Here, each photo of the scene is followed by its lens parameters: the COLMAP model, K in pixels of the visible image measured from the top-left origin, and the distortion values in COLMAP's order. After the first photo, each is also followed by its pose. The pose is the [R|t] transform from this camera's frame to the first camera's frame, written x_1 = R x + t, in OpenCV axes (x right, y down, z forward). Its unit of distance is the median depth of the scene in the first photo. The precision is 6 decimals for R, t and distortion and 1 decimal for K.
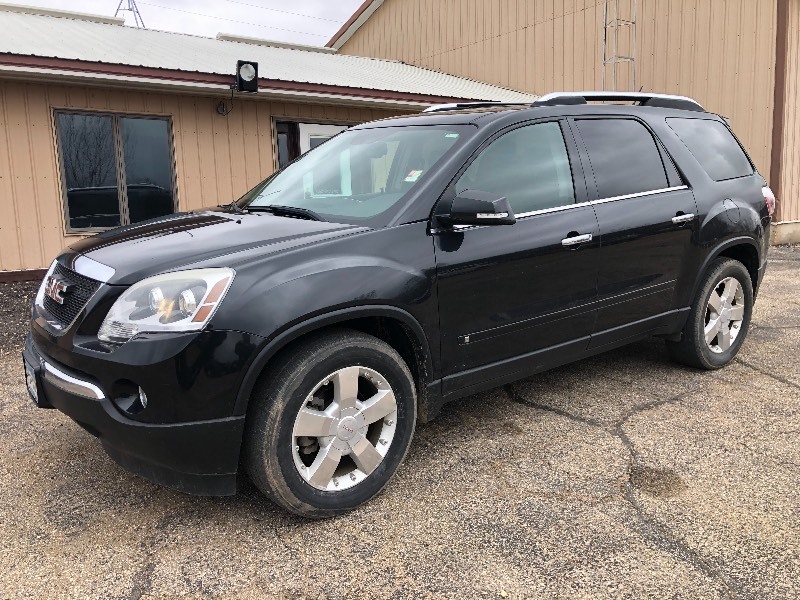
lens RADIAL K [[640.9, 0, 405.4], [0, 640.9, 306.6], [0, 0, 1]] dist [0.007792, -0.004119]
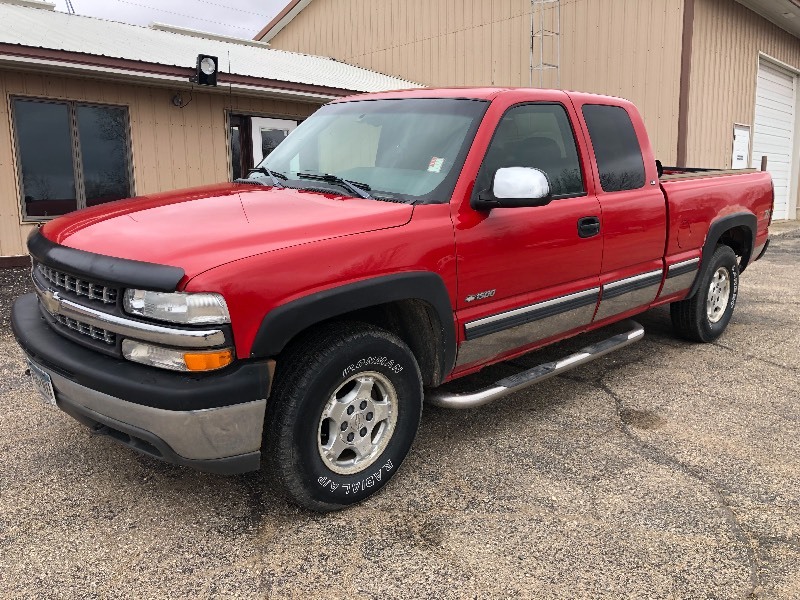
lens RADIAL K [[634.8, 0, 400.0], [0, 634.8, 300.0], [0, 0, 1]] dist [-0.000787, 0.005993]
pose [[0.991293, -0.007544, 0.131455, -0.177086], [0.007403, 0.999971, 0.001559, 0.026655], [-0.131463, -0.000572, 0.991321, -0.121232]]
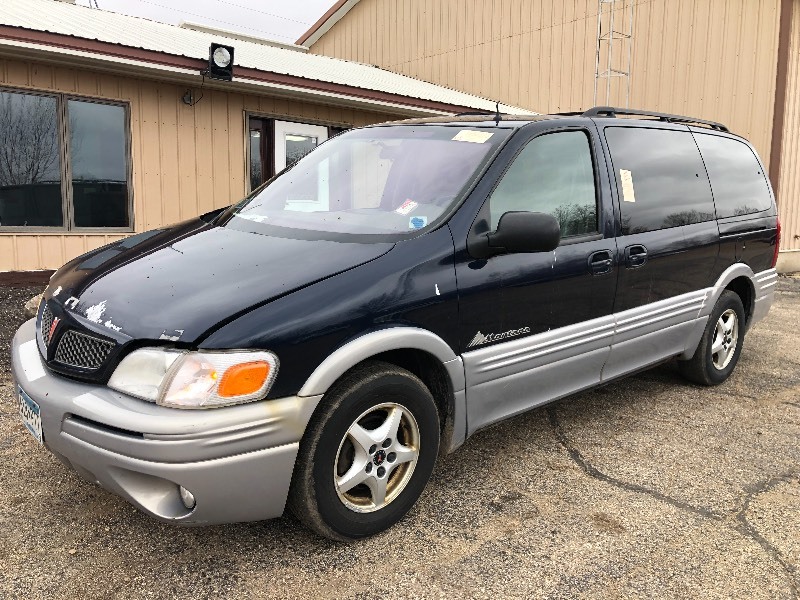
lens RADIAL K [[640.9, 0, 405.4], [0, 640.9, 306.6], [0, 0, 1]] dist [0.007792, -0.004119]
pose [[0.996268, 0.034027, 0.079327, -0.122941], [-0.032636, 0.999291, -0.018768, -0.034831], [-0.079909, 0.016109, 0.996672, 0.249254]]
